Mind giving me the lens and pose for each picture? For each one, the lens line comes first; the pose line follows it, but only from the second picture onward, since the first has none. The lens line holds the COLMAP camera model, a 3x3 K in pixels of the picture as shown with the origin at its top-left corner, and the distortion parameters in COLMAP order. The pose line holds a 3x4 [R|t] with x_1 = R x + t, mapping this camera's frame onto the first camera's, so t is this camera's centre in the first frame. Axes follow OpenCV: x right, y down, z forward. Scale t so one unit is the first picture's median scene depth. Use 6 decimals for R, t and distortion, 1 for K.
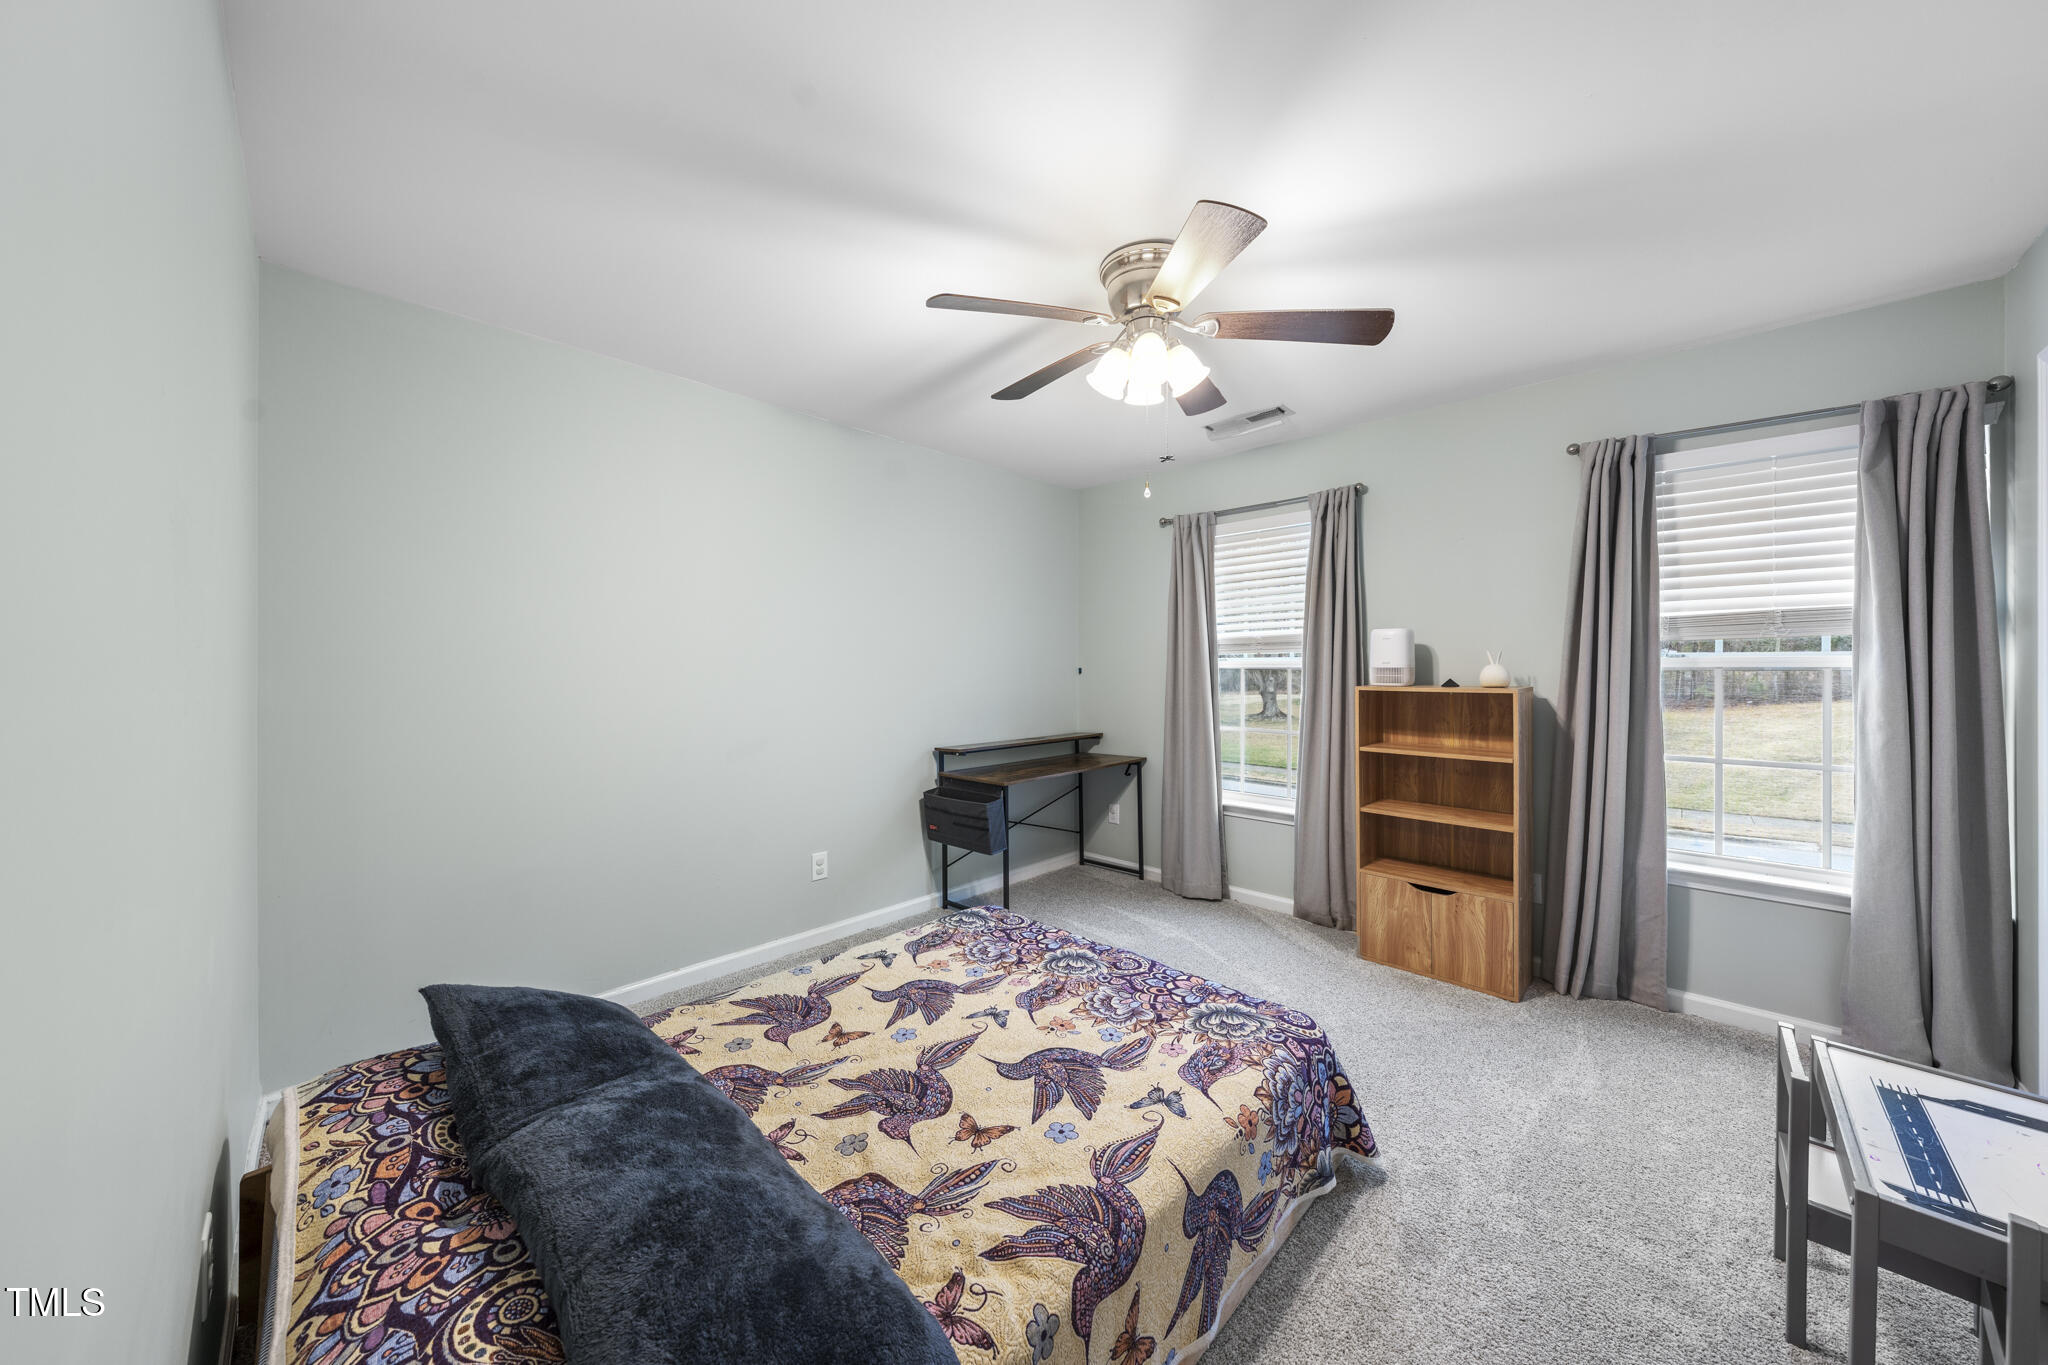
lens RADIAL K [[689.4, 0, 1026.2], [0, 689.4, 670.7], [0, 0, 1]] dist [-0.000279, -0.000065]
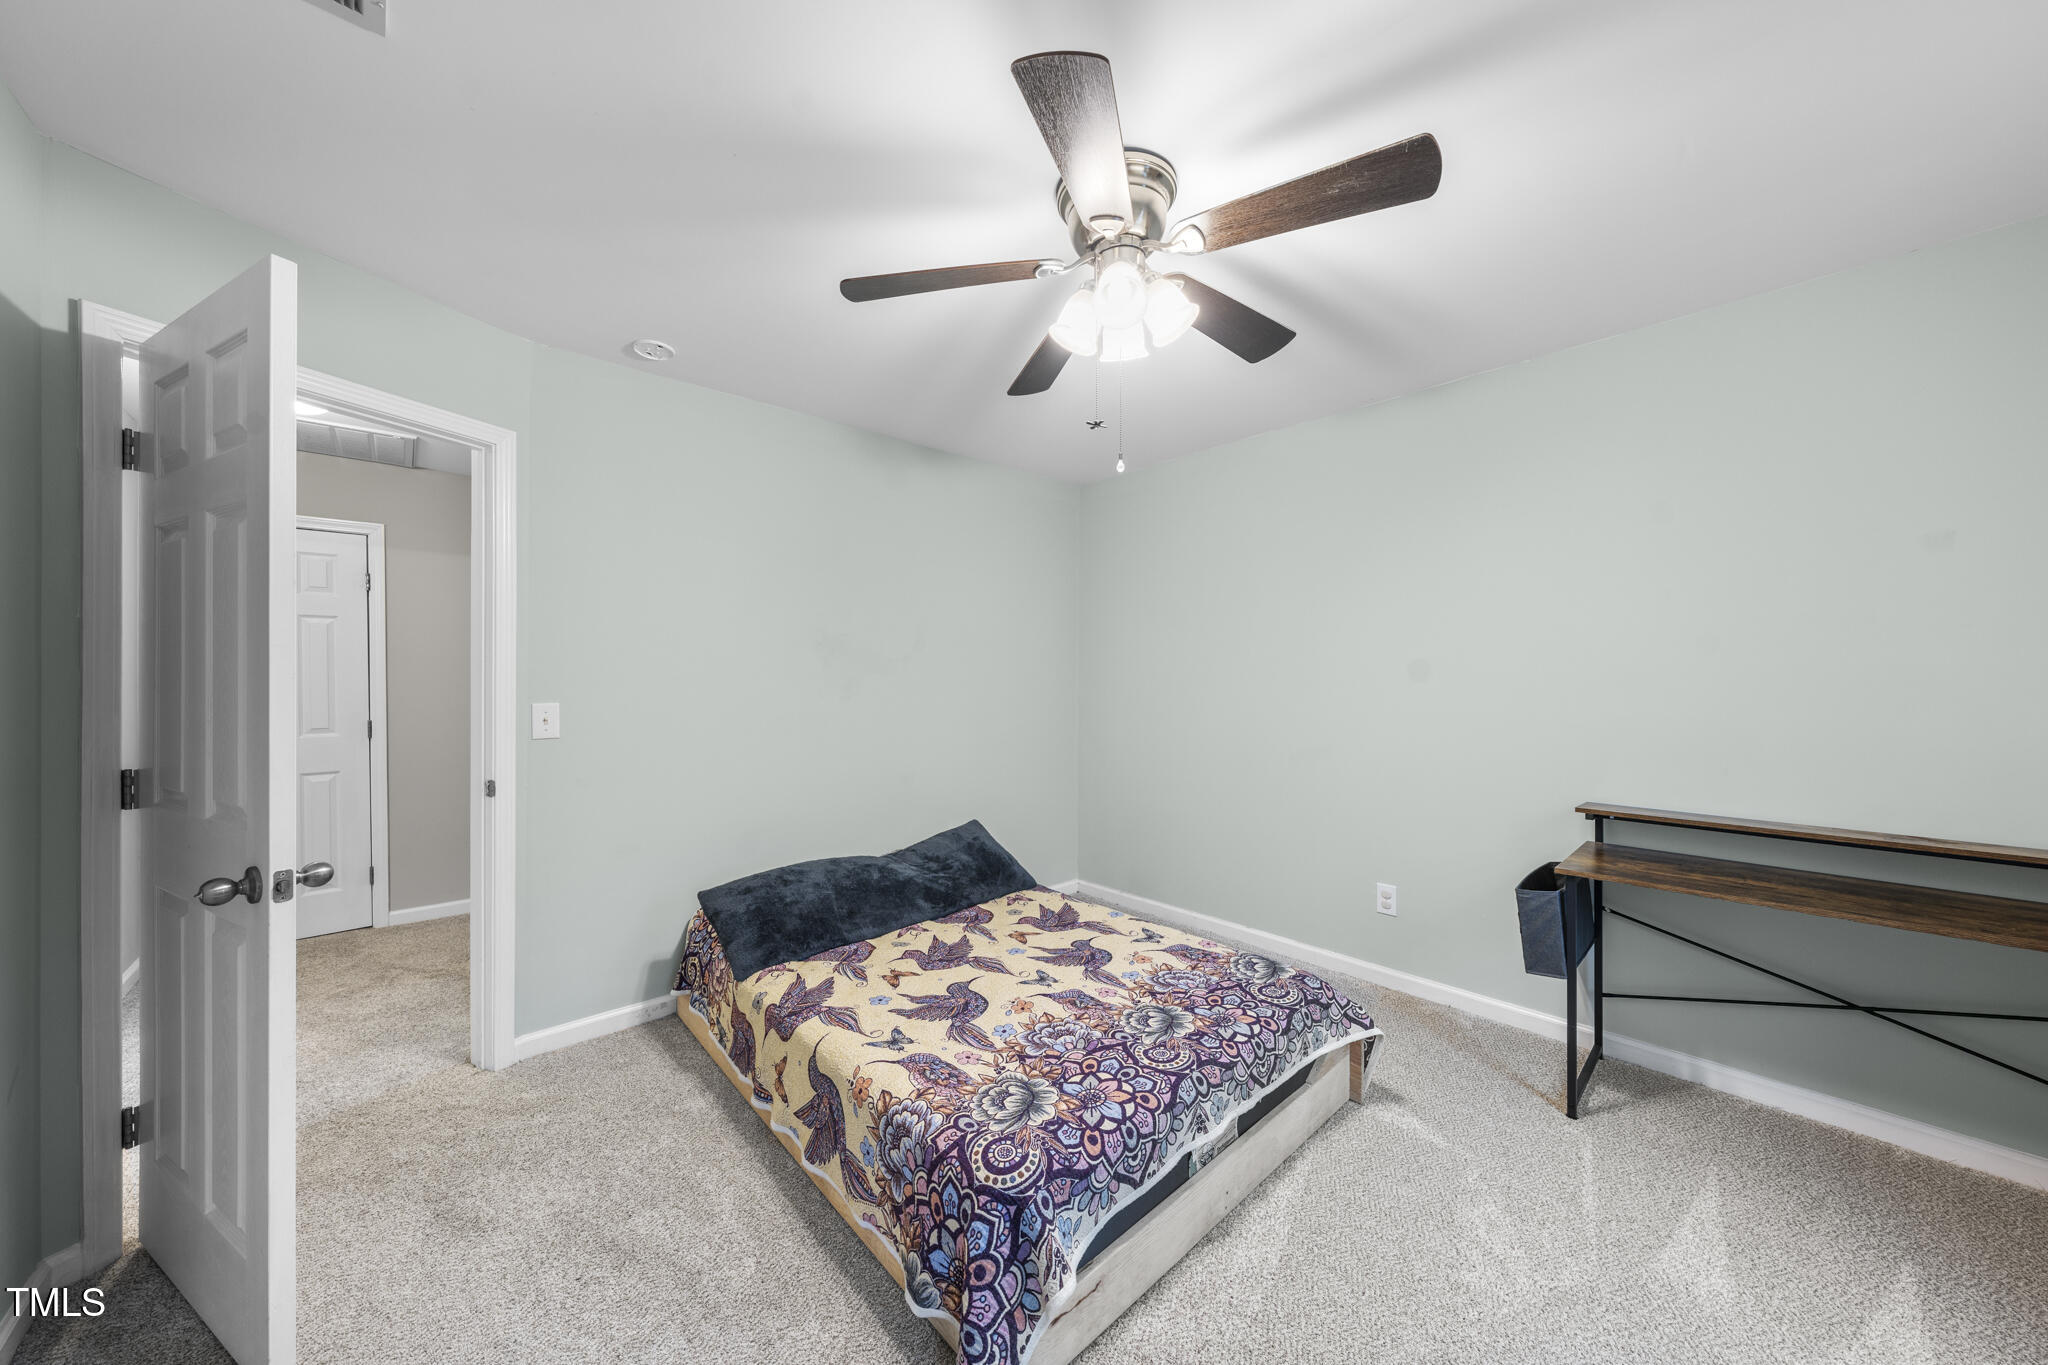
lens RADIAL K [[689.4, 0, 1026.2], [0, 689.4, 677.6], [0, 0, 1]] dist [-0.000279, -0.000065]
pose [[-0.057597, 0.002096, -0.998338, 1.120991], [-0.002591, 0.999994, 0.002249, -0.011134], [0.998337, 0.002716, -0.057591, 1.050789]]
